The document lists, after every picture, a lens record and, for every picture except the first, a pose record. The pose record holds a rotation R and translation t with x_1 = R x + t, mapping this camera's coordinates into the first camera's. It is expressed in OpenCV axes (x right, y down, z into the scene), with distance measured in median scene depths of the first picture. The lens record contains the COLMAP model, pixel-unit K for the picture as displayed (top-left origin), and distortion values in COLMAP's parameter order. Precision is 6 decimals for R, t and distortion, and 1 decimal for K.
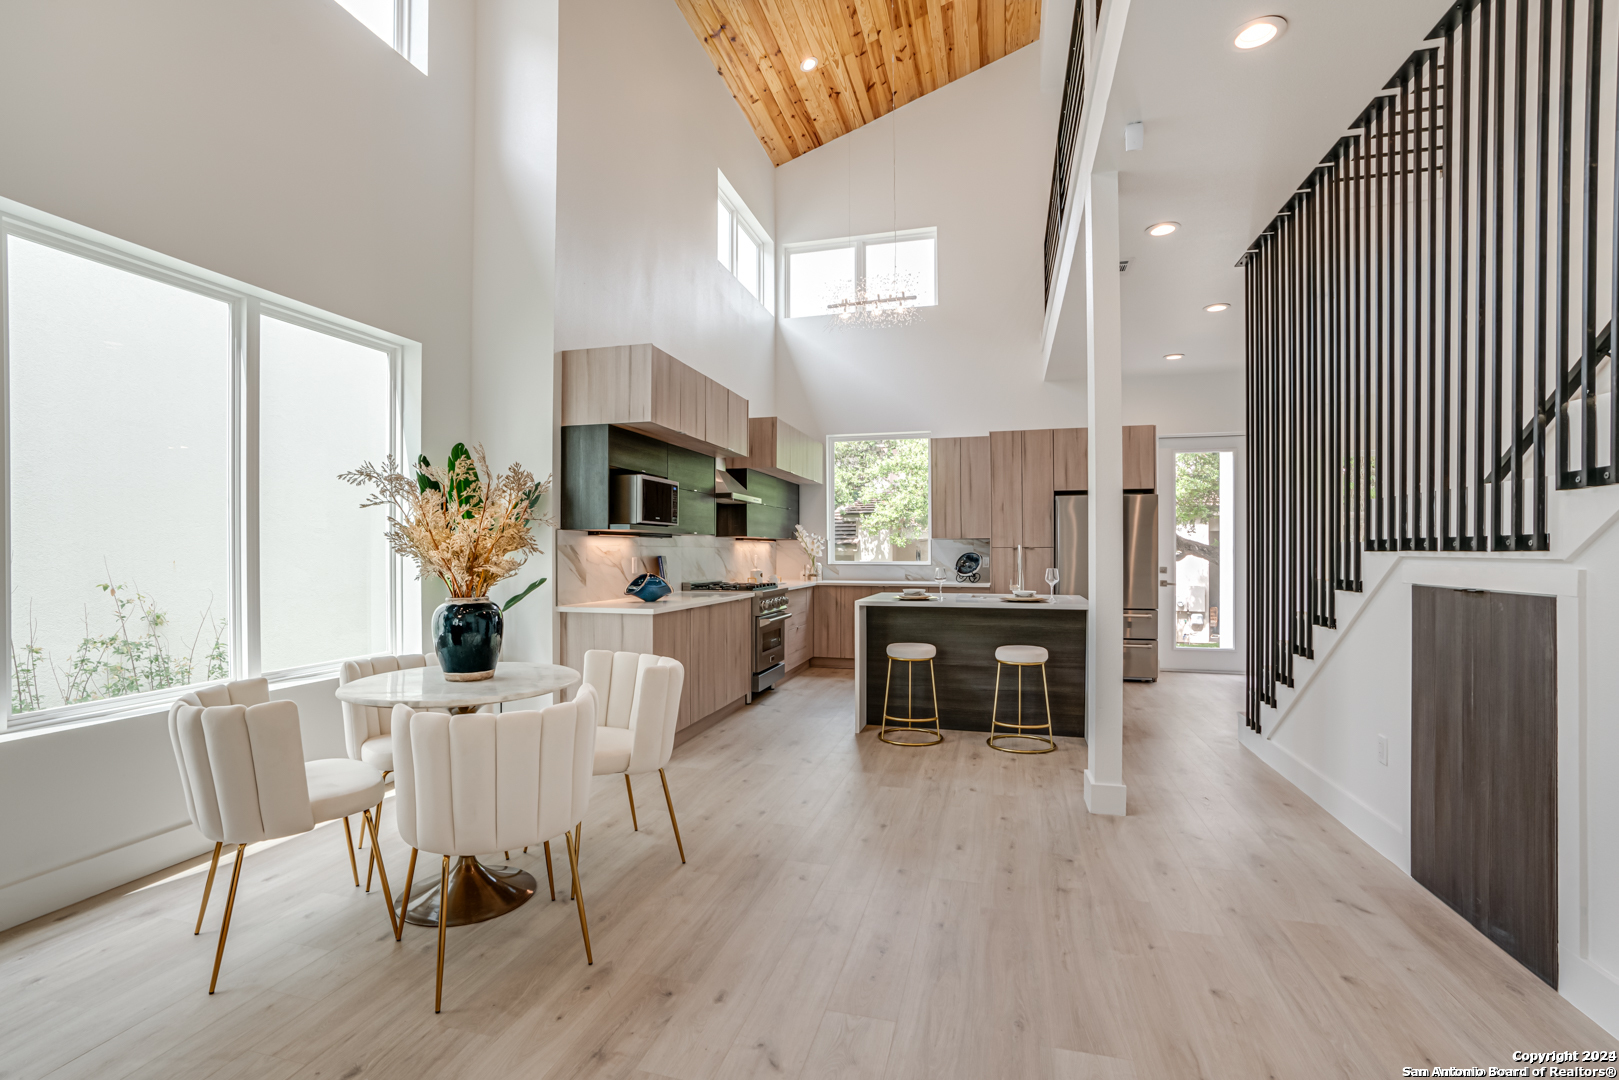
lens RADIAL K [[751.4, 0, 795.4], [0, 751.4, 547.3], [0, 0, 1]] dist [-0.045202, 0.018956]
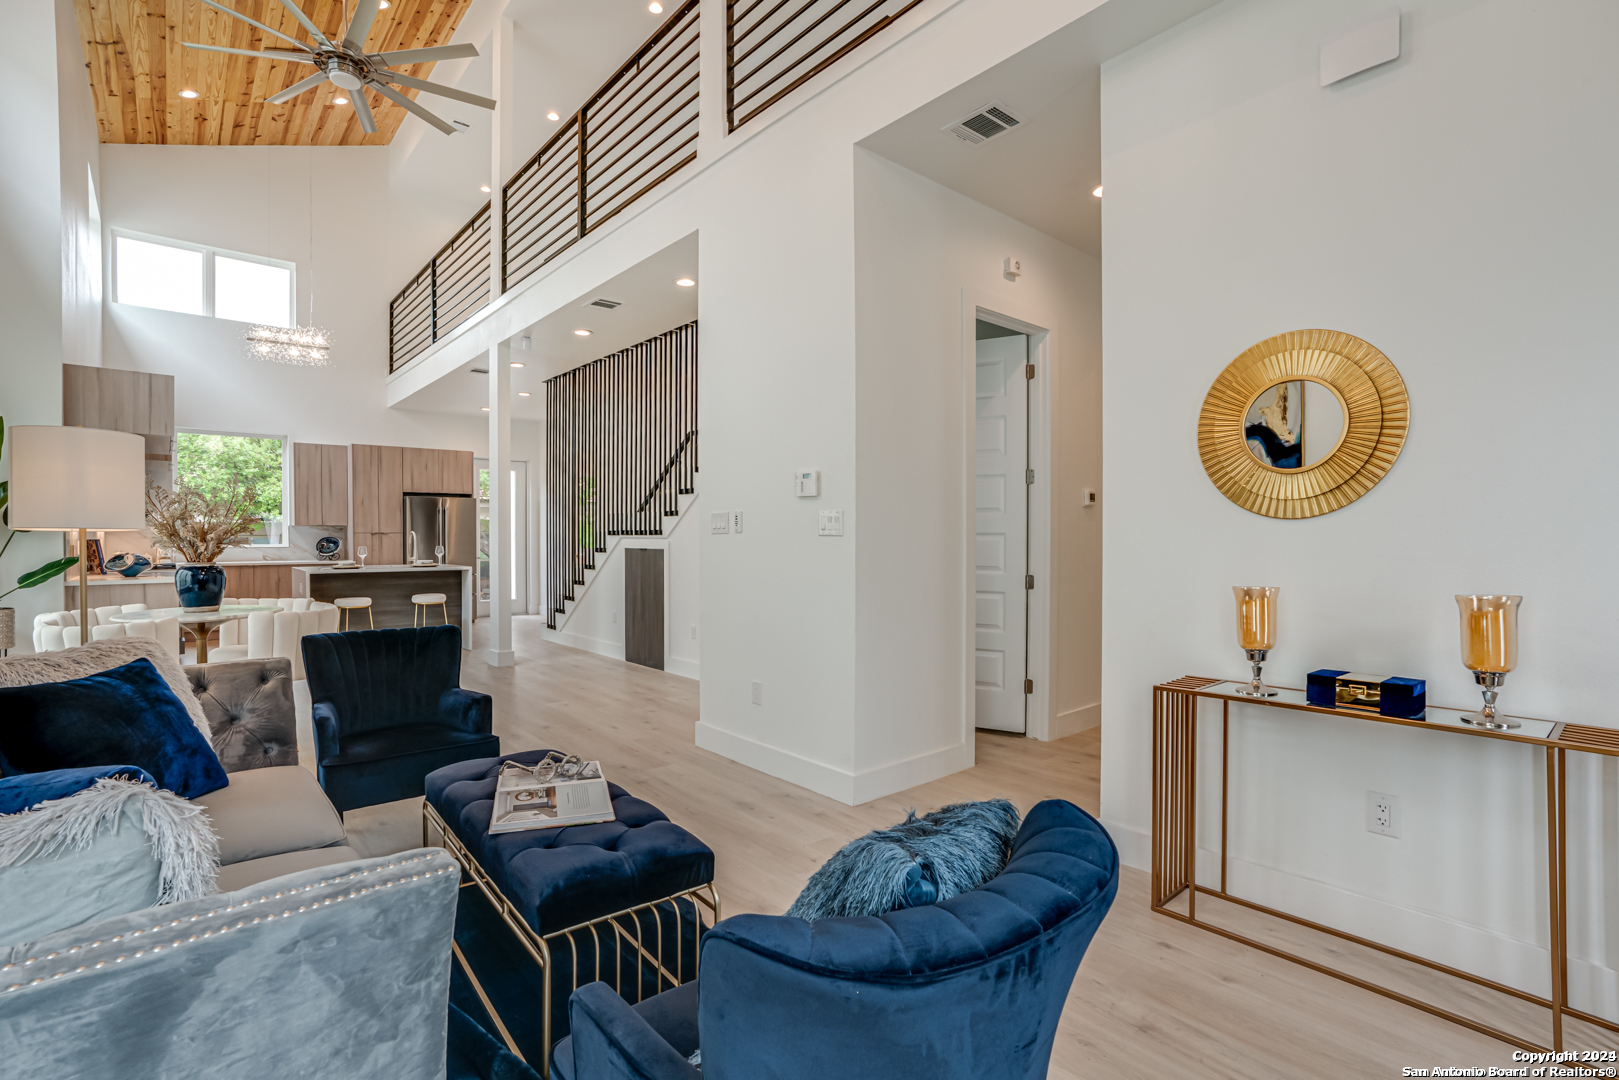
lens RADIAL K [[751.4, 0, 813.5], [0, 751.4, 547.7], [0, 0, 1]] dist [-0.045202, 0.018956]
pose [[0.549030, -0.009356, 0.835750, -0.556304], [-0.006365, 0.999862, 0.015375, 0.001979], [-0.835779, -0.013761, 0.548894, -0.558855]]
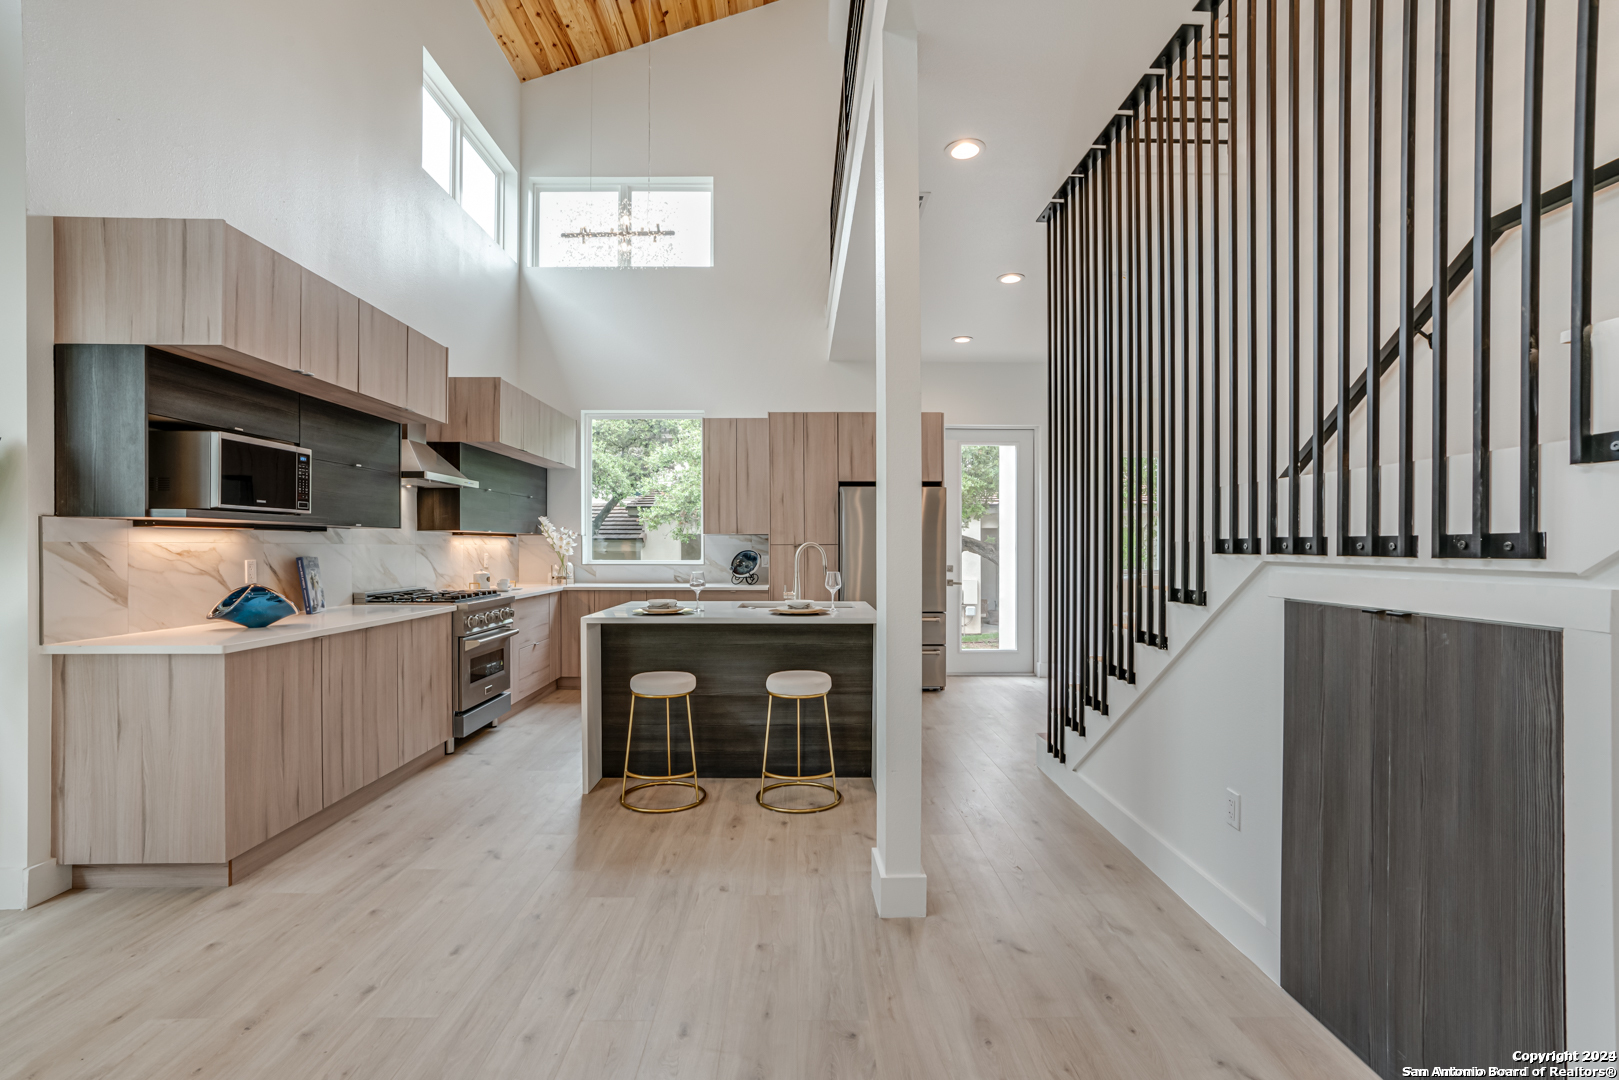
lens RADIAL K [[751.4, 0, 811.6], [0, 751.4, 538.4], [0, 0, 1]] dist [-0.045202, 0.018956]
pose [[0.957976, 0.003397, 0.286828, 0.086303], [-0.001944, 0.999984, -0.005352, -0.003624], [-0.286841, 0.004570, 0.957967, 0.224882]]
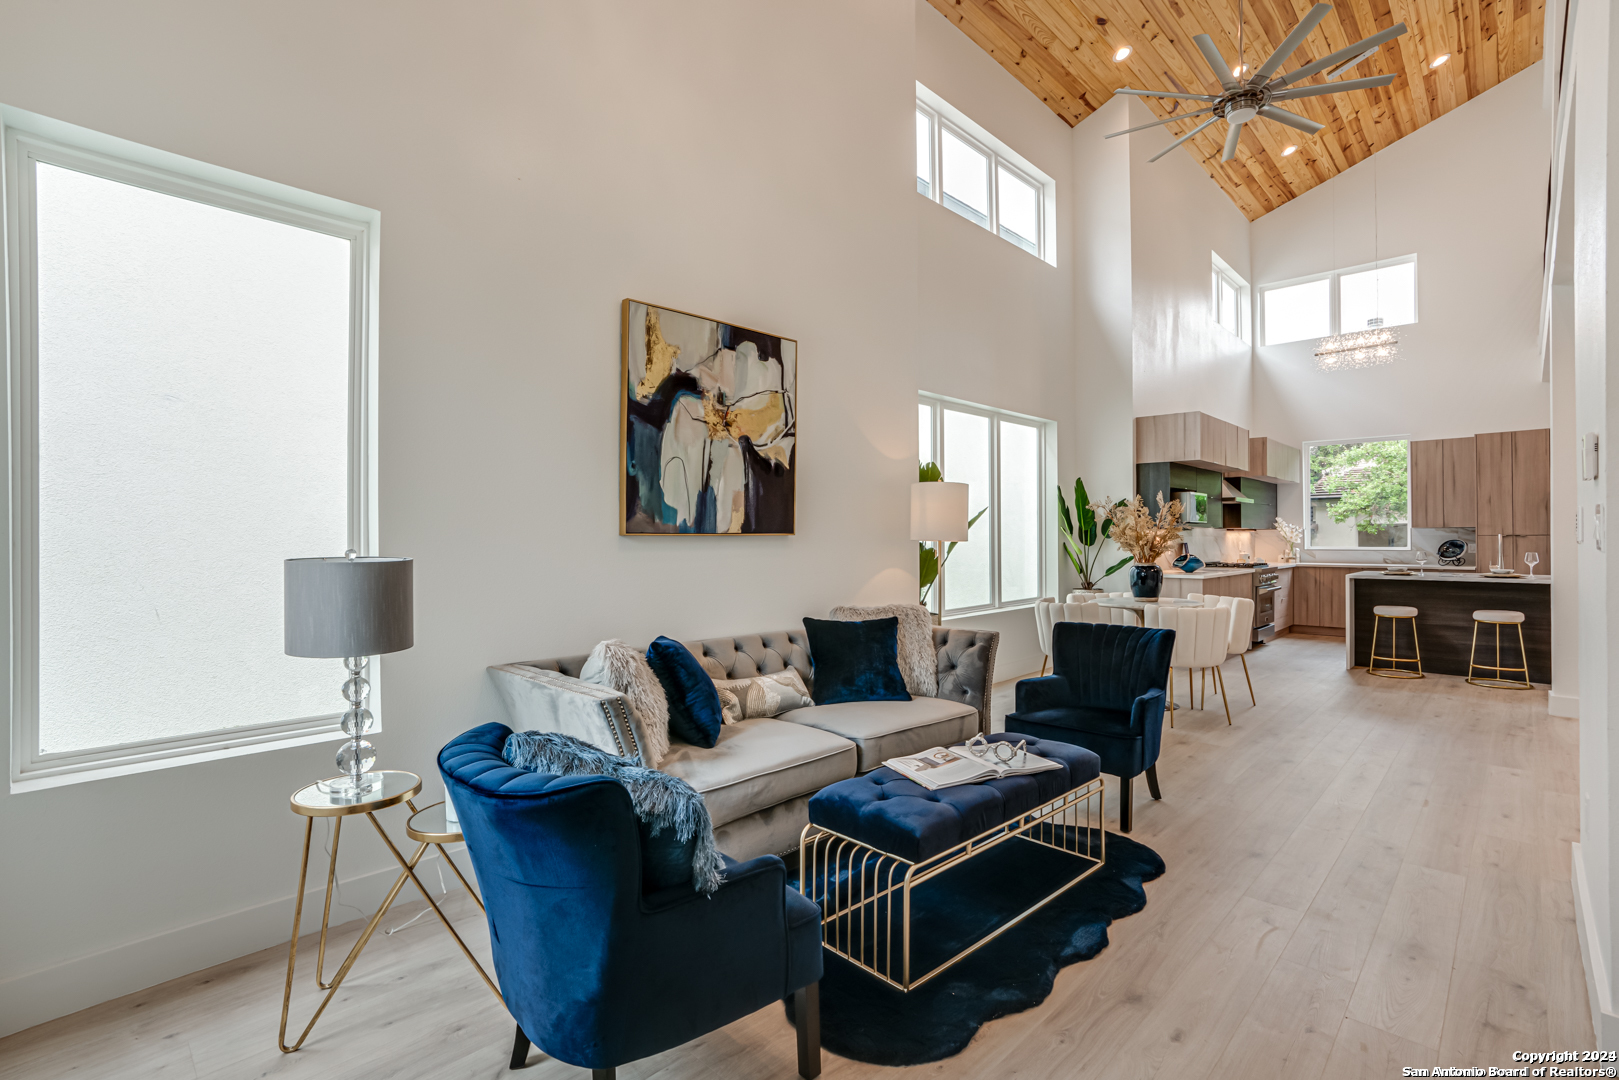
lens RADIAL K [[751.4, 0, 808.0], [0, 751.4, 540.7], [0, 0, 1]] dist [-0.045202, 0.018956]
pose [[0.876034, -0.001143, -0.482248, -0.138789], [0.005294, 0.999960, 0.007248, -0.007913], [0.482220, -0.008902, 0.876005, -0.701804]]
